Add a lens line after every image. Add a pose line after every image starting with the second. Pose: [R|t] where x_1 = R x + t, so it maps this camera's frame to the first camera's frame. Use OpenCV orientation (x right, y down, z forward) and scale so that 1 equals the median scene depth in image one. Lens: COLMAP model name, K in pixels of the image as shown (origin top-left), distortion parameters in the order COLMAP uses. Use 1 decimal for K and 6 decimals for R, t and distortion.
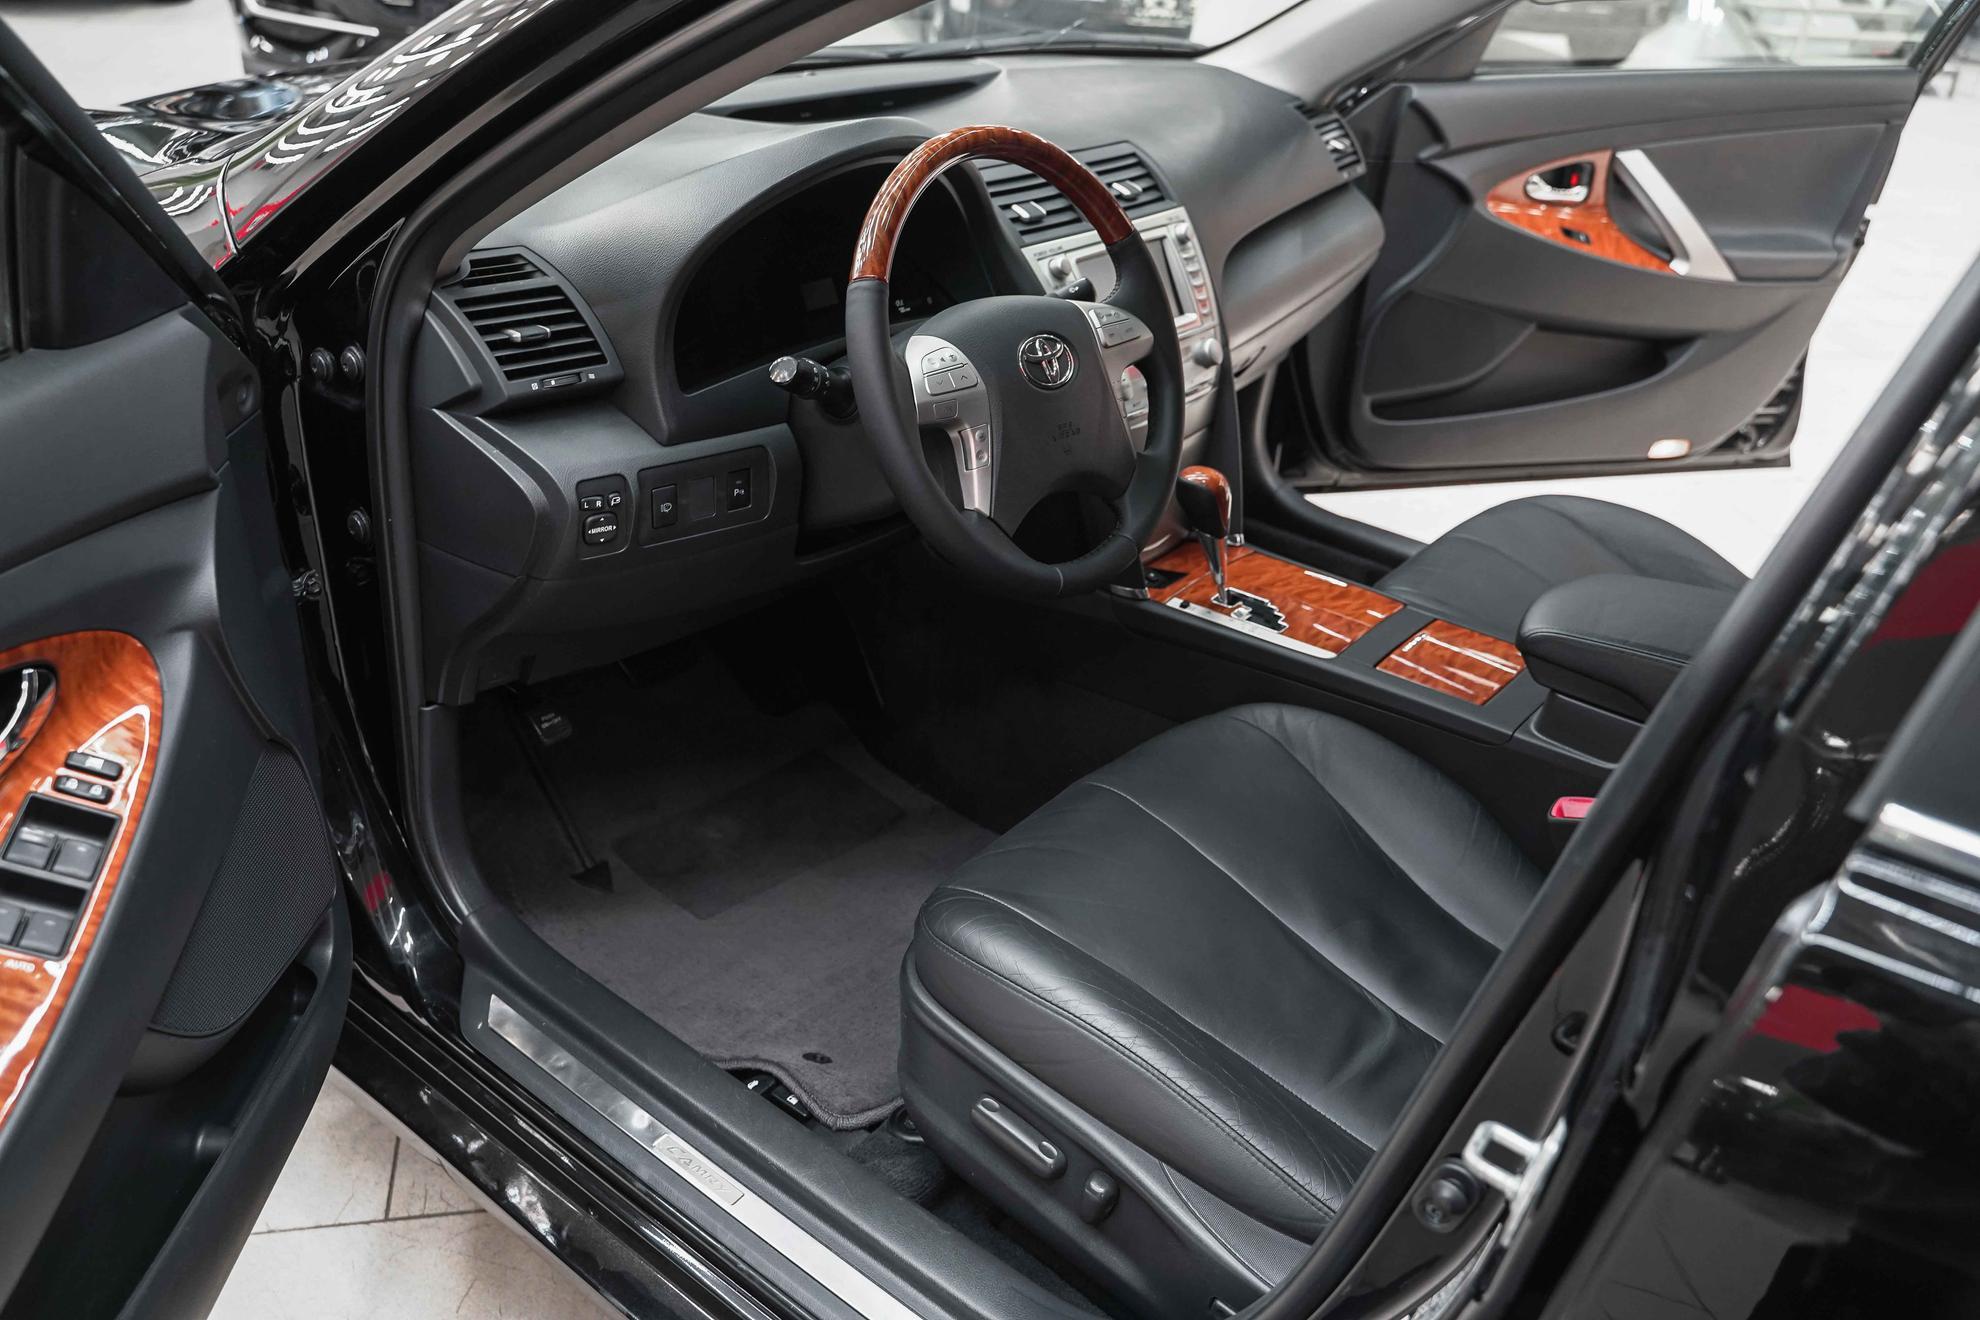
lens RADIAL K [[1616.1, 0, 984.6], [0, 1616.1, 656.4], [0, 0, 1]] dist [-0.018707, 0.010640]
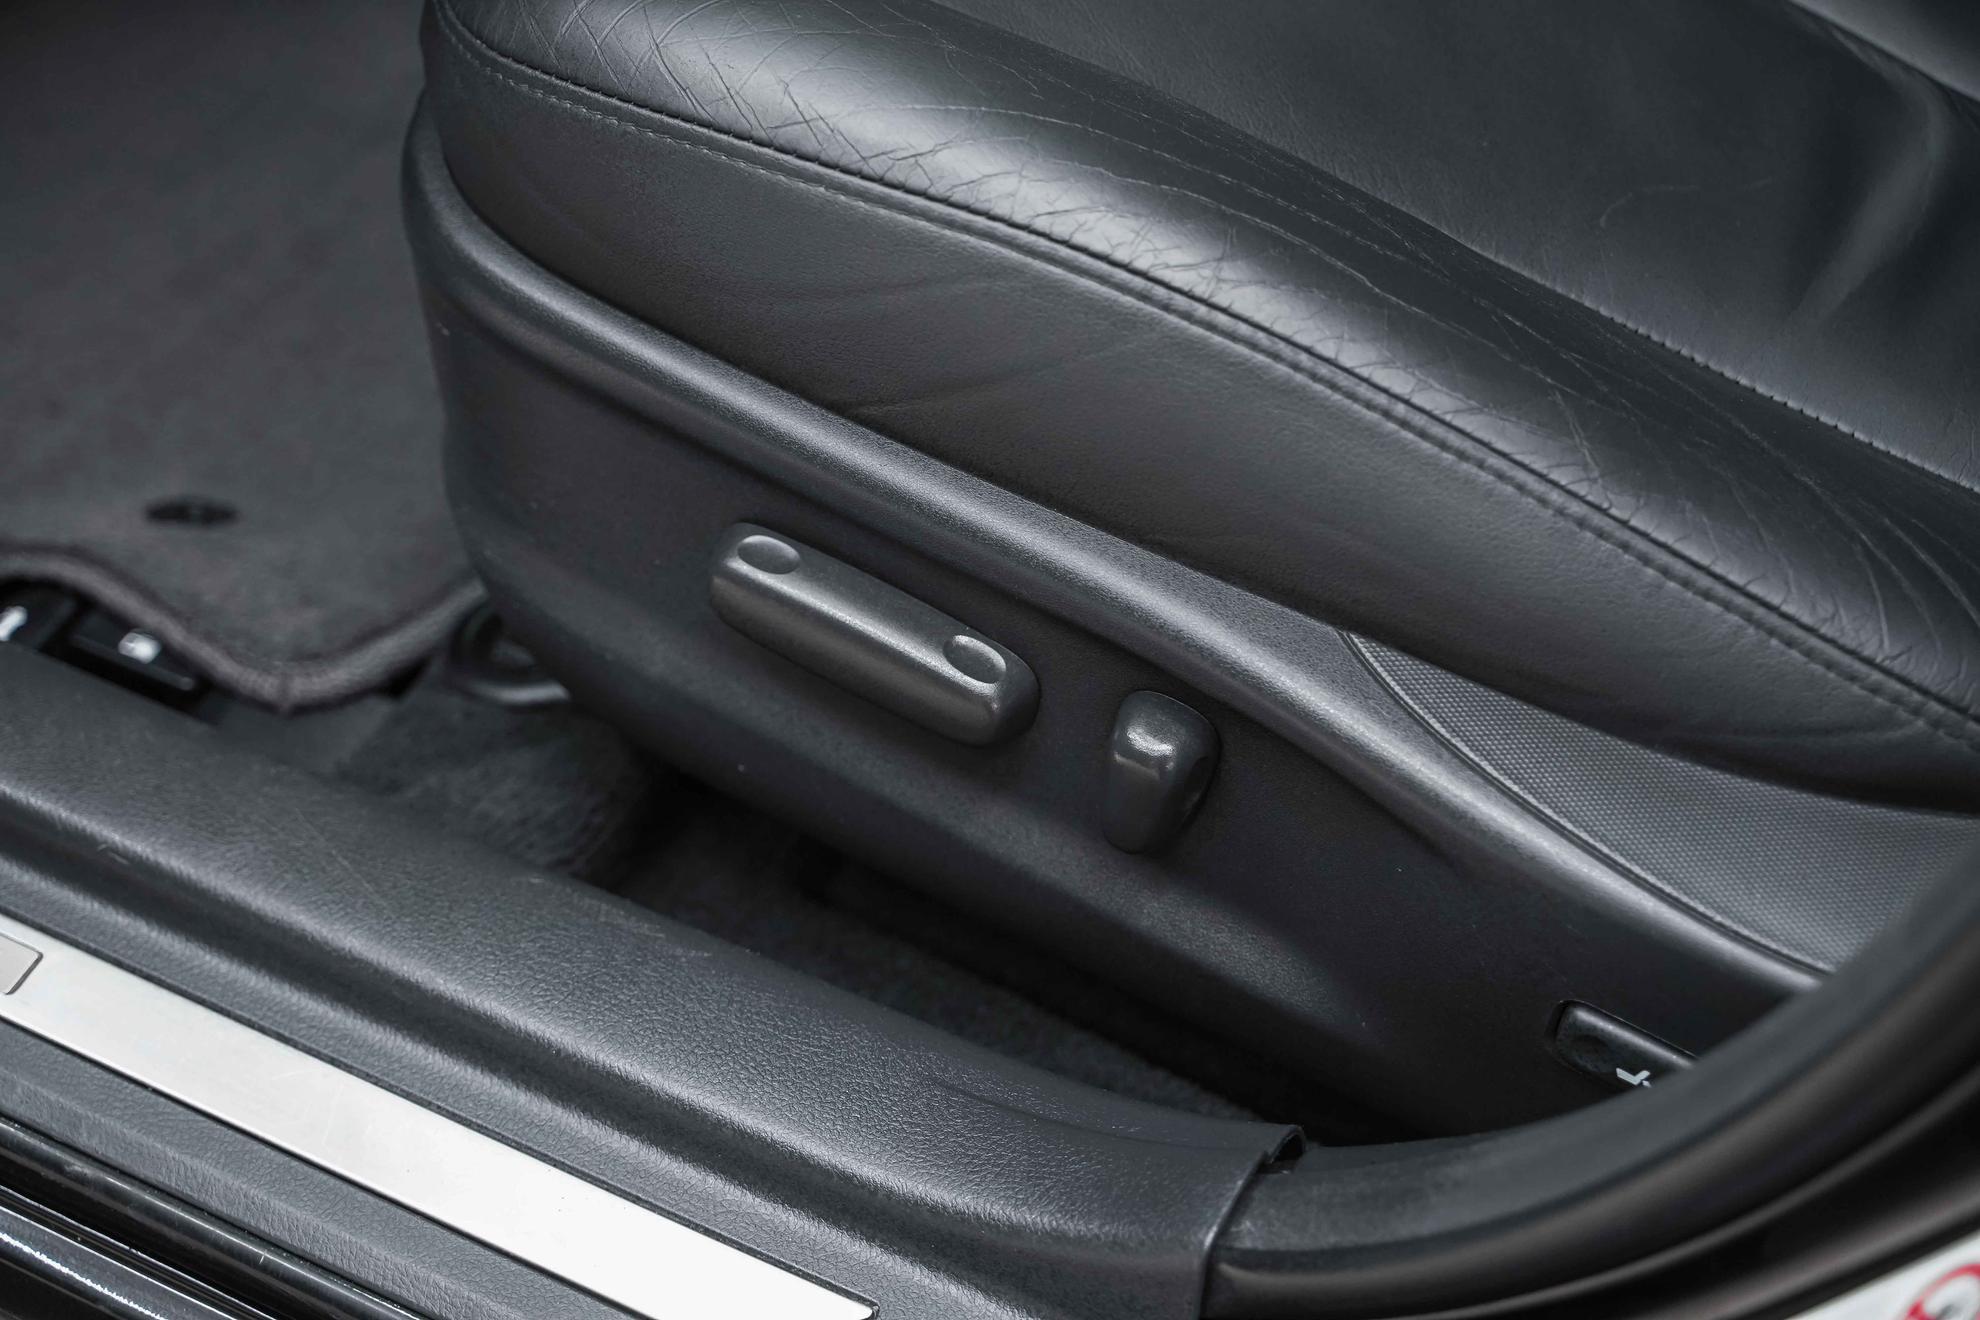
lens RADIAL K [[3557.1, 0, 990.0], [0, 3557.1, 660.0], [0, 0, 1]] dist [-0.006602, 0.004400]
pose [[0.979192, -0.171507, 0.108486, -0.032832], [0.131622, 0.943613, 0.303759, 0.091934], [-0.154466, -0.283159, 0.946552, 0.329020]]
